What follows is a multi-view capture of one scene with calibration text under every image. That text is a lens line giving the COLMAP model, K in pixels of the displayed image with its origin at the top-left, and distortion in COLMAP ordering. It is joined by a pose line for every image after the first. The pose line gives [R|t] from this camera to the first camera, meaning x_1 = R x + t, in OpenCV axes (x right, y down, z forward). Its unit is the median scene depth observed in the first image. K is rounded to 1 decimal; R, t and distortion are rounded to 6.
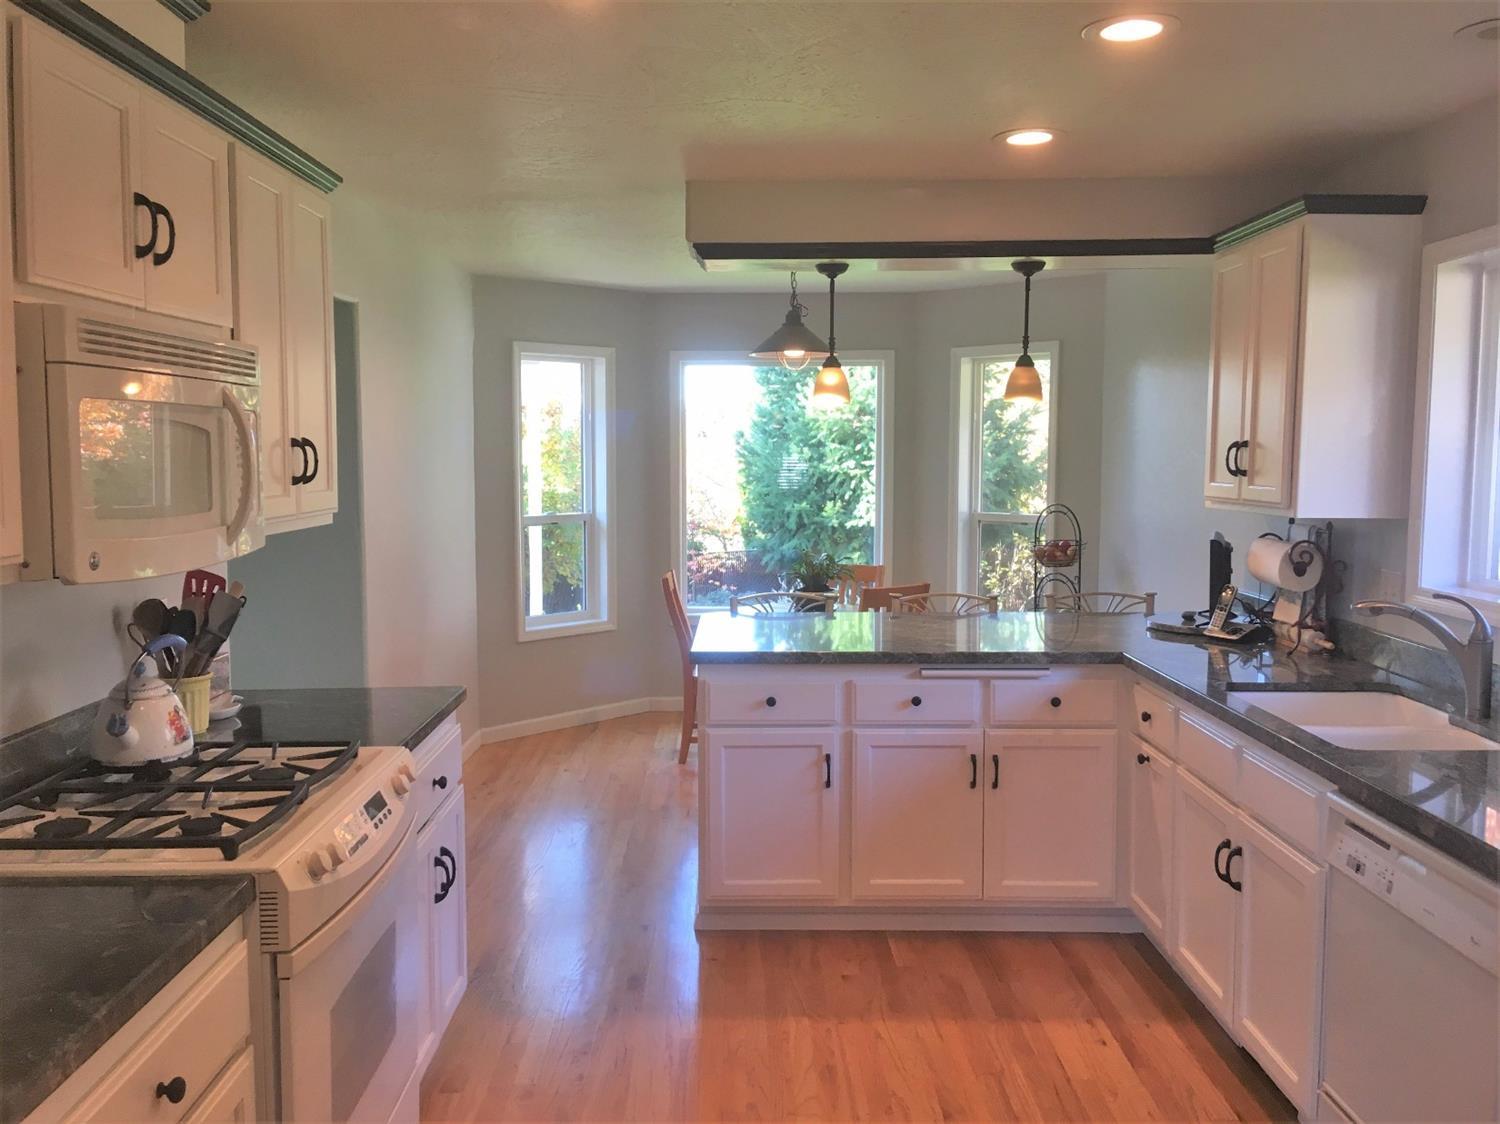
lens RADIAL K [[1260.0, 0, 741.5], [0, 1260.0, 550.8], [0, 0, 1]] dist [0.114100, -0.165428]
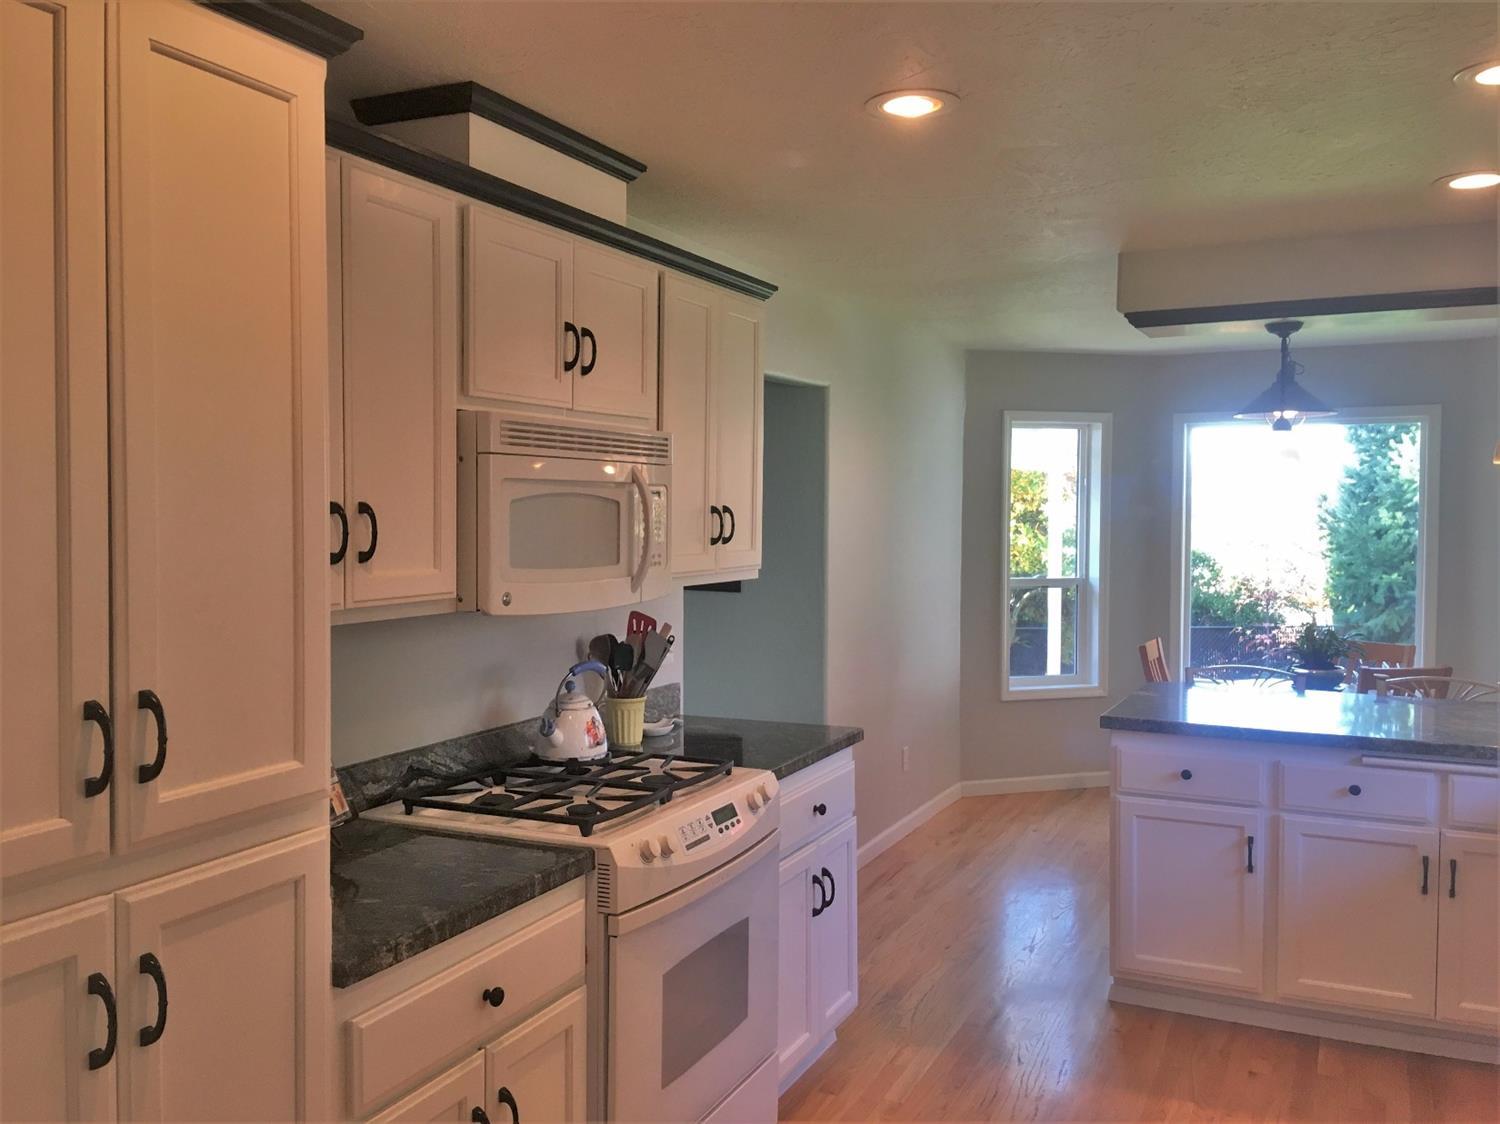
lens RADIAL K [[1260.0, 0, 738.8], [0, 1260.0, 554.2], [0, 0, 1]] dist [0.114100, -0.165428]
pose [[0.895866, 0.018575, -0.443936, 0.148109], [-0.039492, 0.998500, -0.037916, 0.000834], [0.442566, 0.051499, 0.895256, -0.040340]]
